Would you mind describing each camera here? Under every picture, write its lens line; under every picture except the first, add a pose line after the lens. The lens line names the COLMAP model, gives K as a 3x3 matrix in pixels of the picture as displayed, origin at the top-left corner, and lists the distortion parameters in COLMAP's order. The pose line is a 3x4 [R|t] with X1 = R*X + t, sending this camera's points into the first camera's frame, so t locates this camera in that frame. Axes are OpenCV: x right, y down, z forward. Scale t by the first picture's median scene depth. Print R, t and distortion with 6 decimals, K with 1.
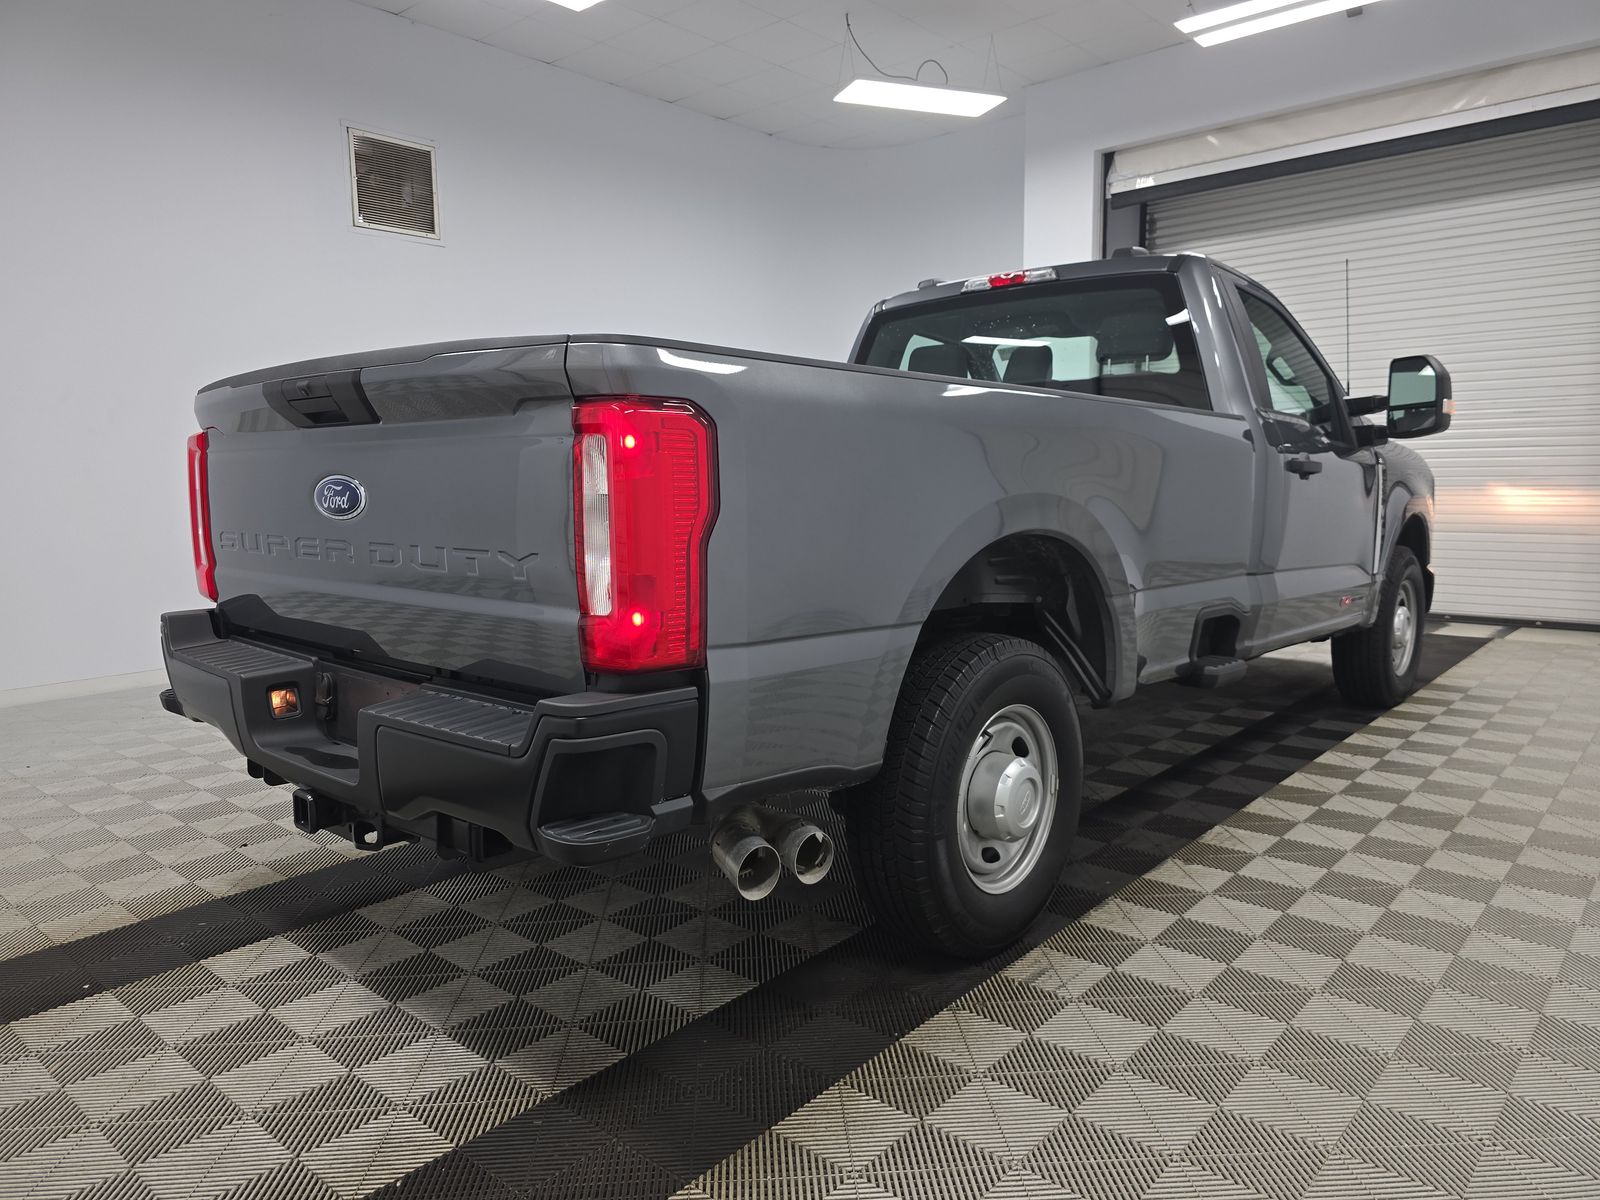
lens RADIAL K [[1077.2, 0, 800.0], [0, 1077.2, 600.0], [0, 0, 1]] dist [0.023981, -0.002584]
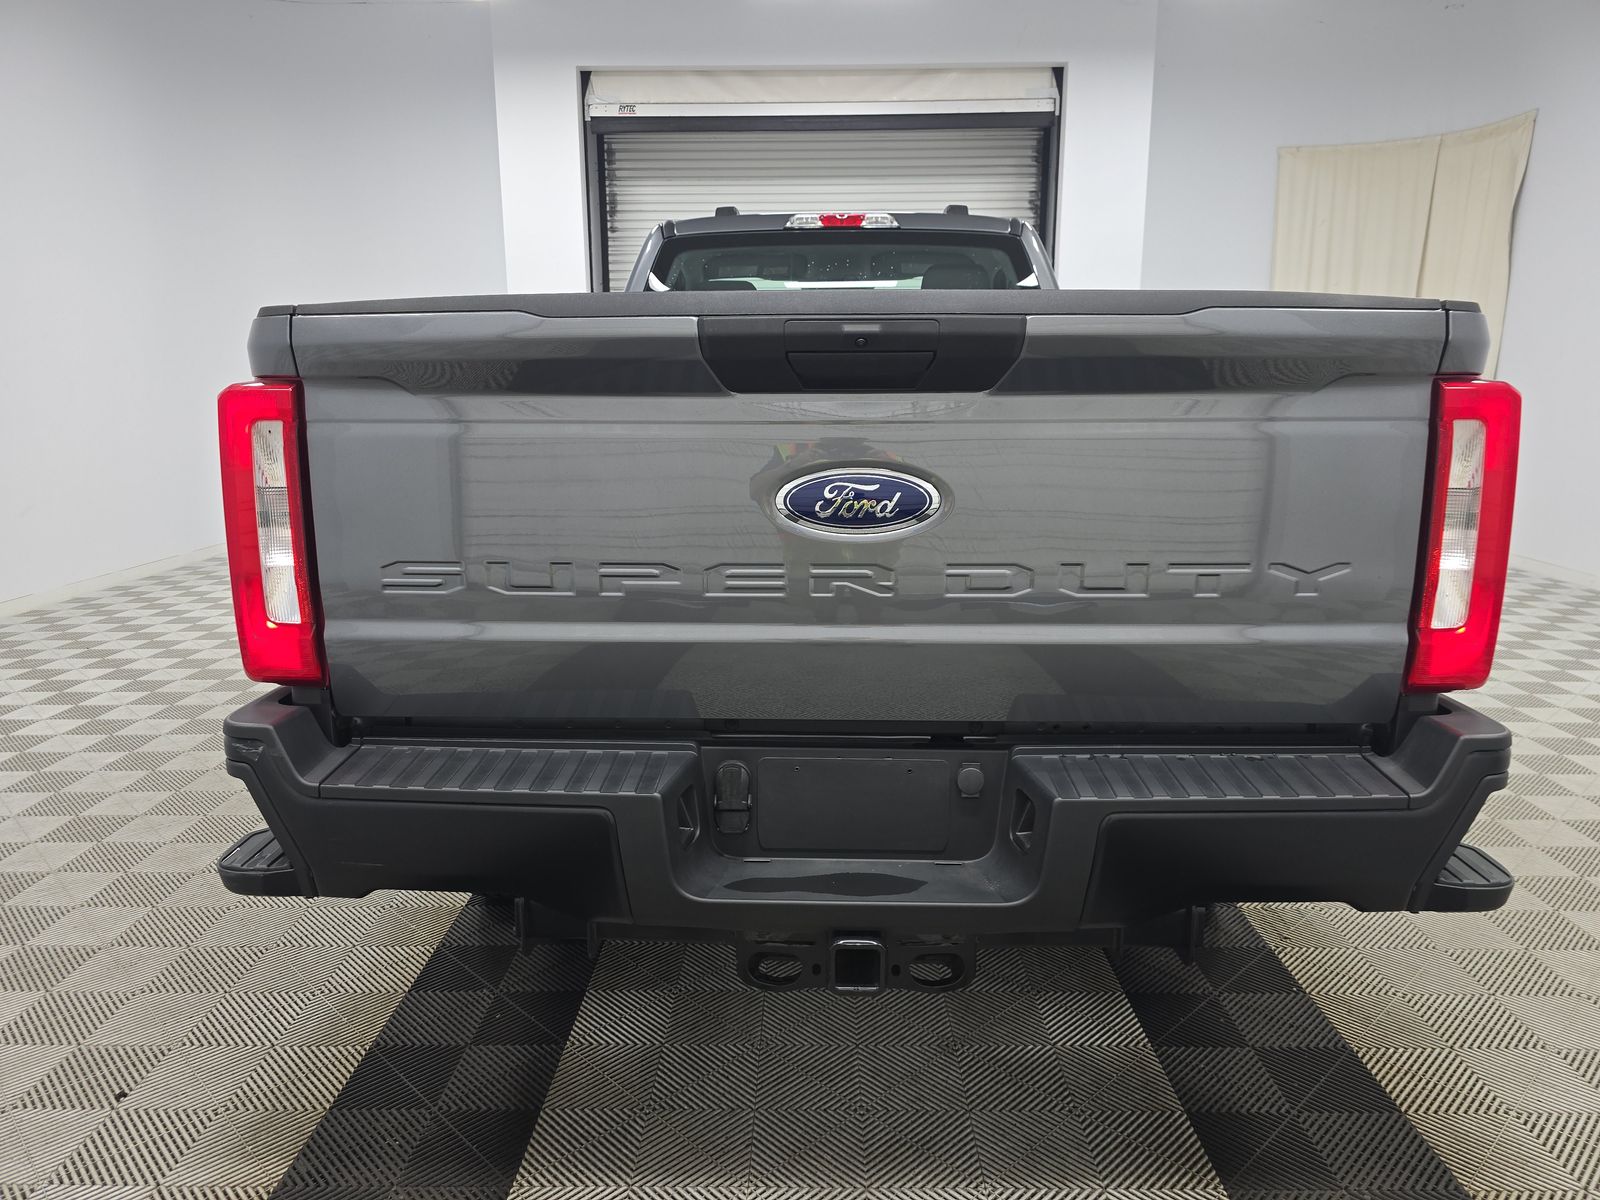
lens RADIAL K [[1077.2, 0, 800.0], [0, 1077.2, 600.0], [0, 0, 1]] dist [0.023981, -0.002584]
pose [[0.755671, -0.109169, 0.645789, -0.477150], [0.065044, 0.993645, 0.091862, -0.051428], [-0.651714, -0.027413, 0.757970, 0.281428]]
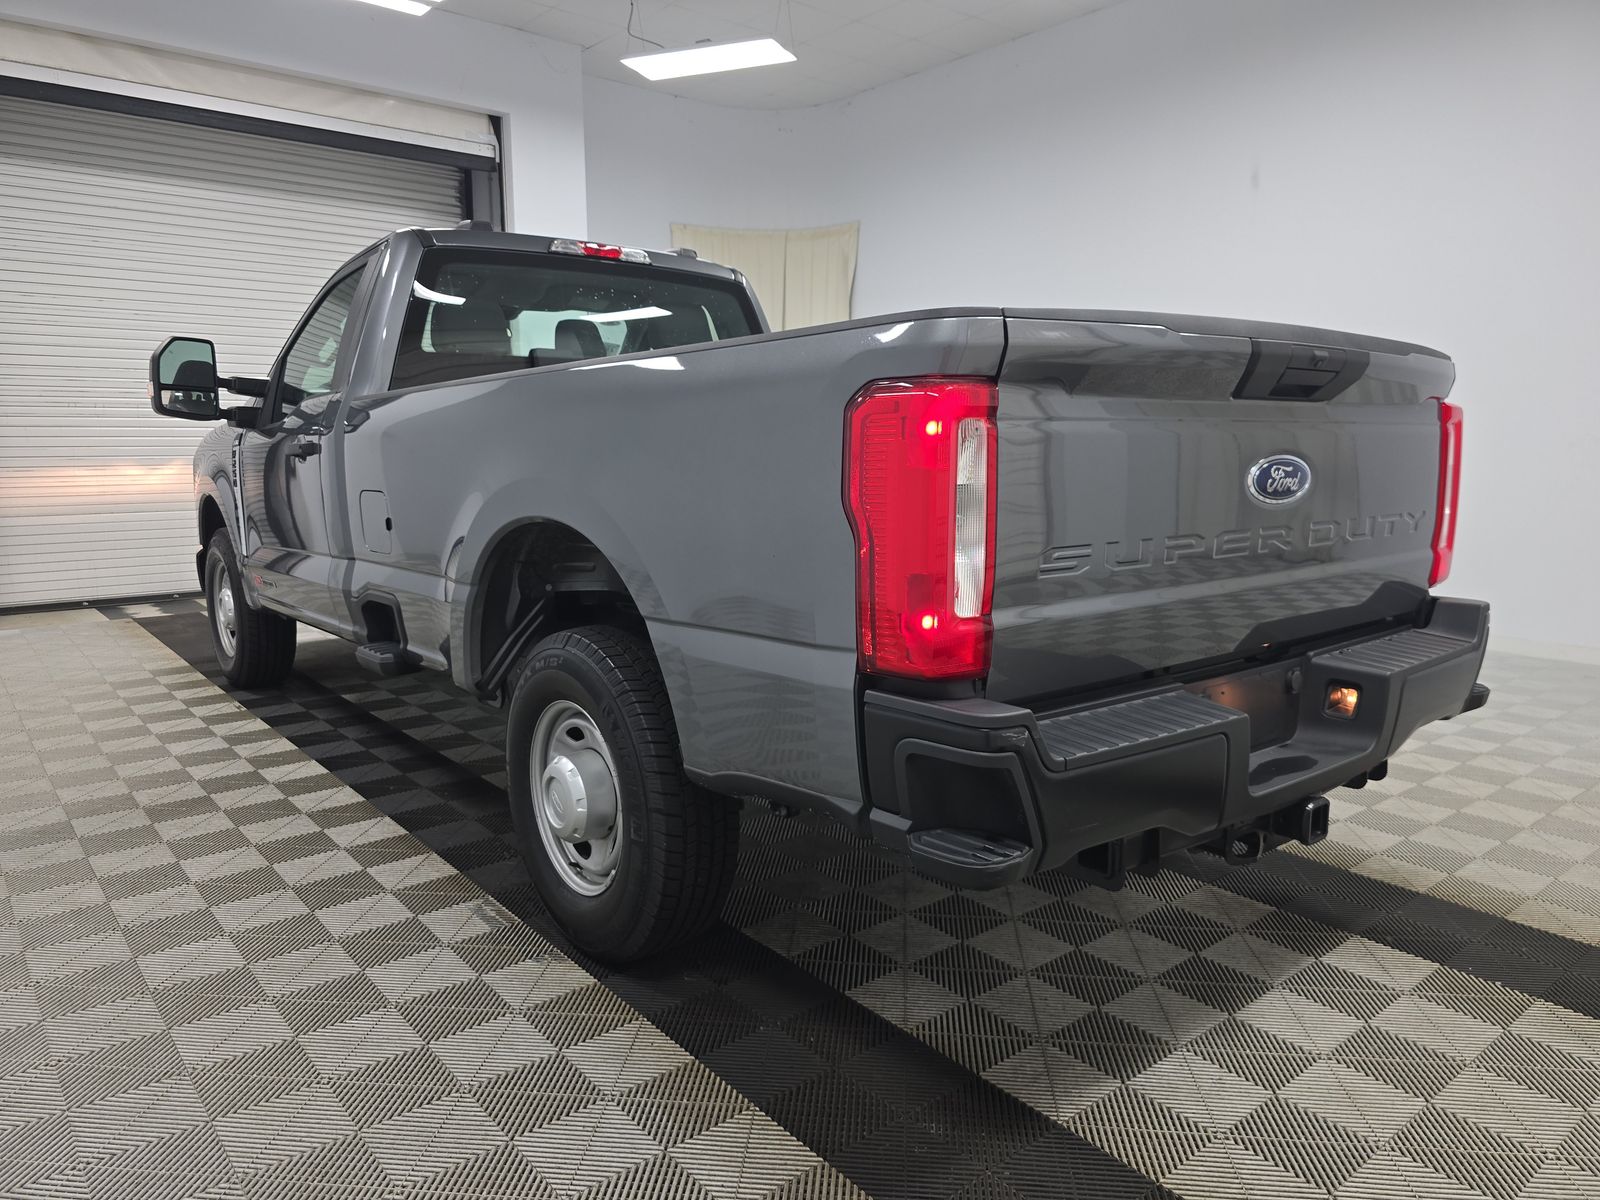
lens RADIAL K [[1066.5, 0, 800.0], [0, 1066.5, 600.0], [0, 0, 1]] dist [0.038129, -0.000083]
pose [[0.159840, -0.132342, 0.978231, -0.741274], [0.112587, 0.986950, 0.115125, -0.076231], [-0.980701, 0.091735, 0.172654, 0.669089]]
